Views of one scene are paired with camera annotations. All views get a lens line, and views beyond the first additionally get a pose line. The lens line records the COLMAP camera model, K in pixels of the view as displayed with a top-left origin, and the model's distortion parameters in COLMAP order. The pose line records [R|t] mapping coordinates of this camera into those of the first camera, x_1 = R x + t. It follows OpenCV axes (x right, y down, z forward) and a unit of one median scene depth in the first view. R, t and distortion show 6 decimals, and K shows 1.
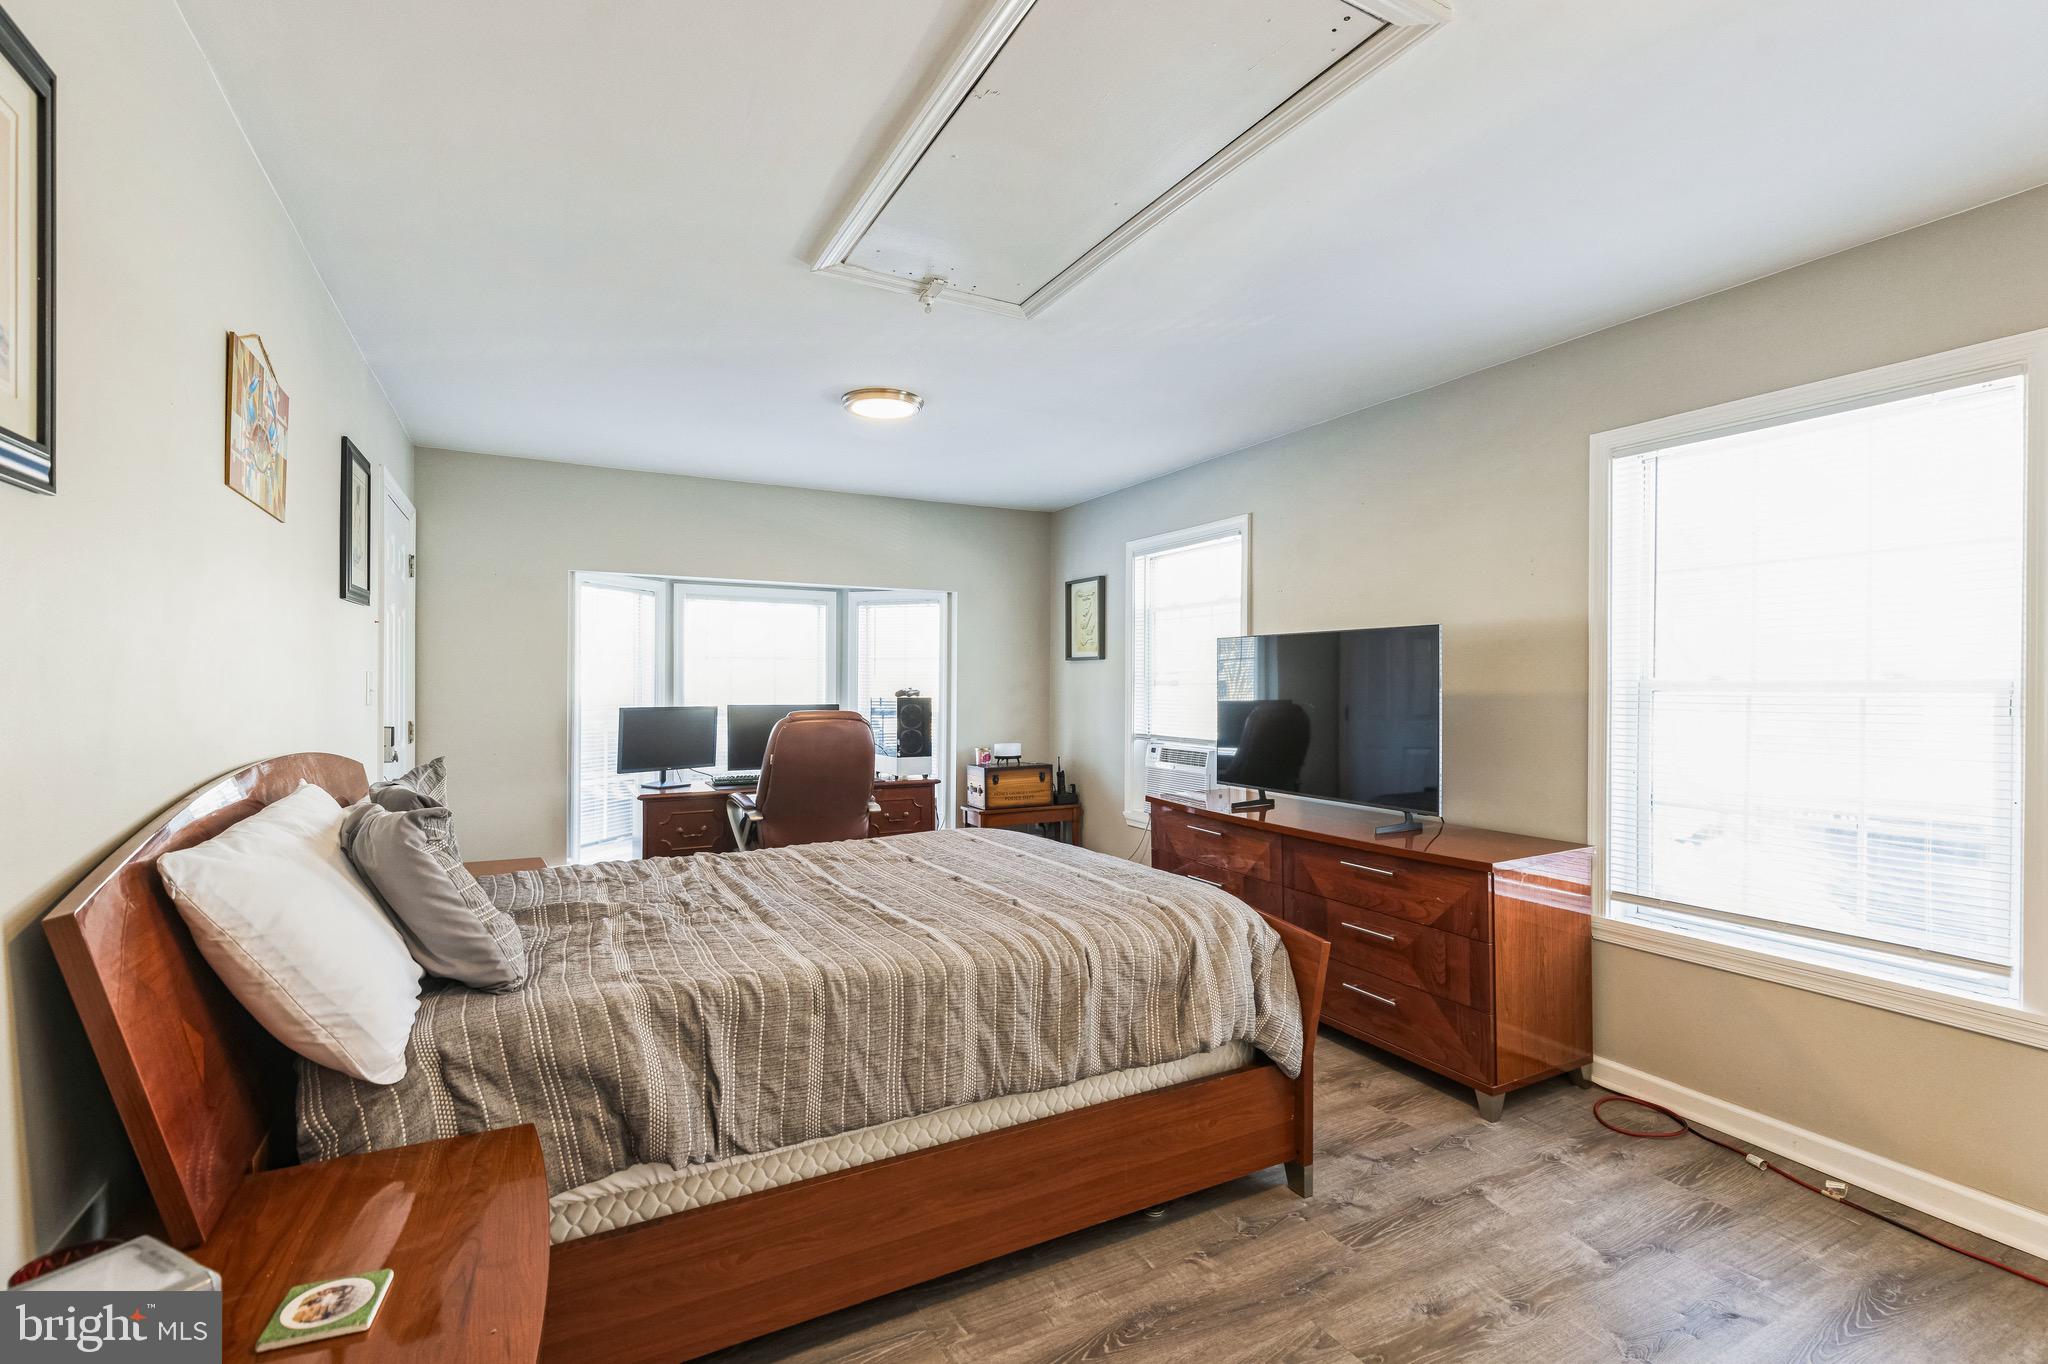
lens RADIAL K [[922.4, 0, 1020.1], [0, 922.4, 682.7], [0, 0, 1]] dist [0.004319, -0.002112]
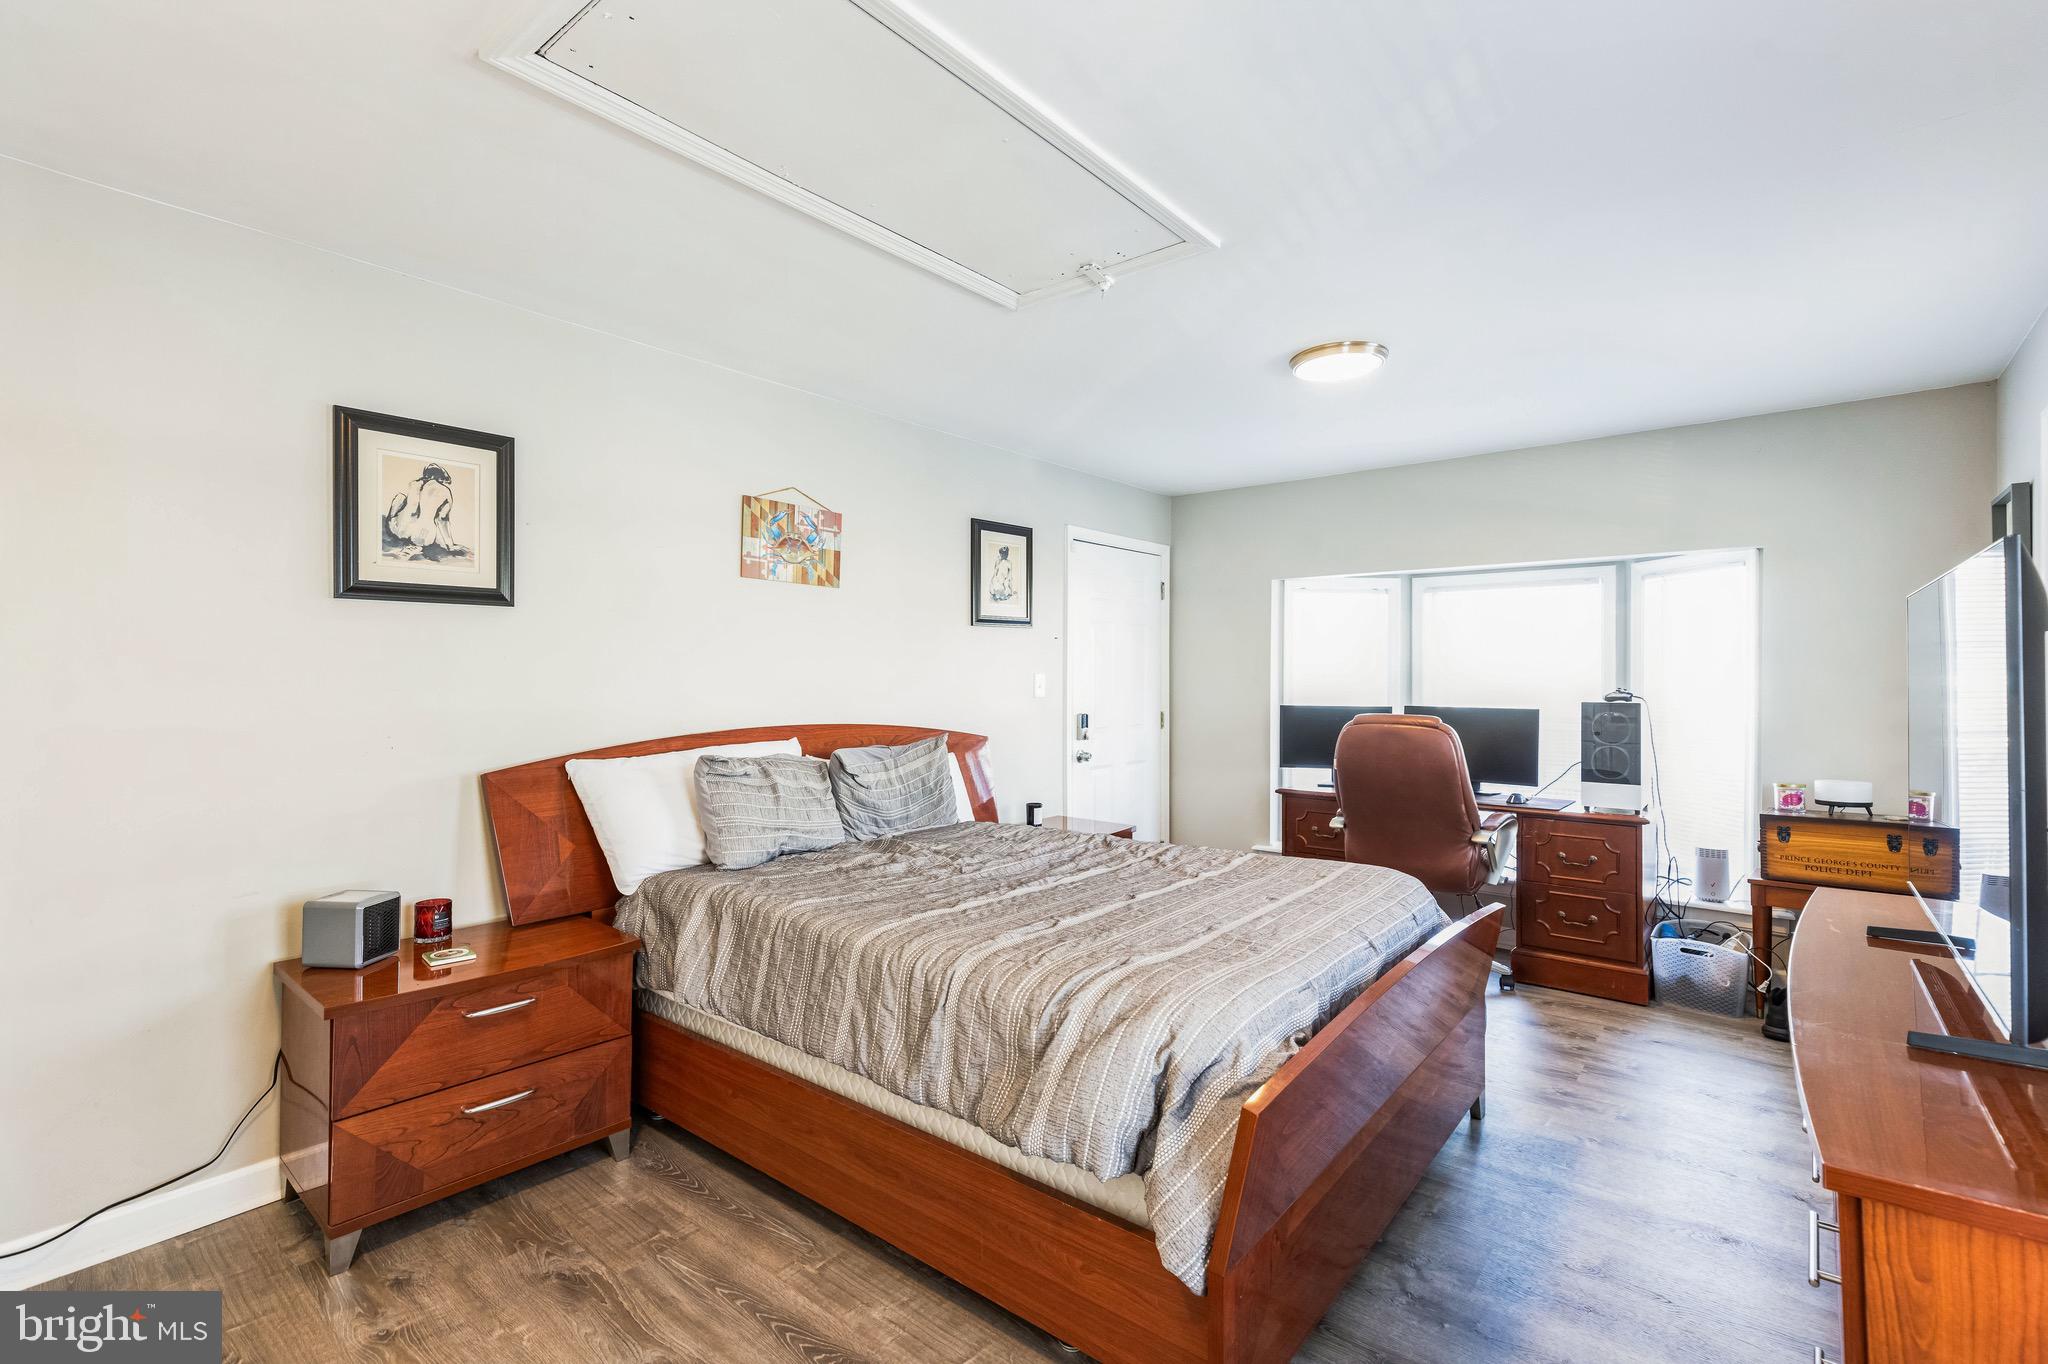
lens RADIAL K [[922.4, 0, 1031.3], [0, 922.4, 668.2], [0, 0, 1]] dist [0.004319, -0.002112]
pose [[0.380852, -0.014323, -0.924525, 0.961960], [0.001360, 0.999888, -0.014930, -0.002175], [0.924635, 0.004428, 0.380829, 0.720814]]
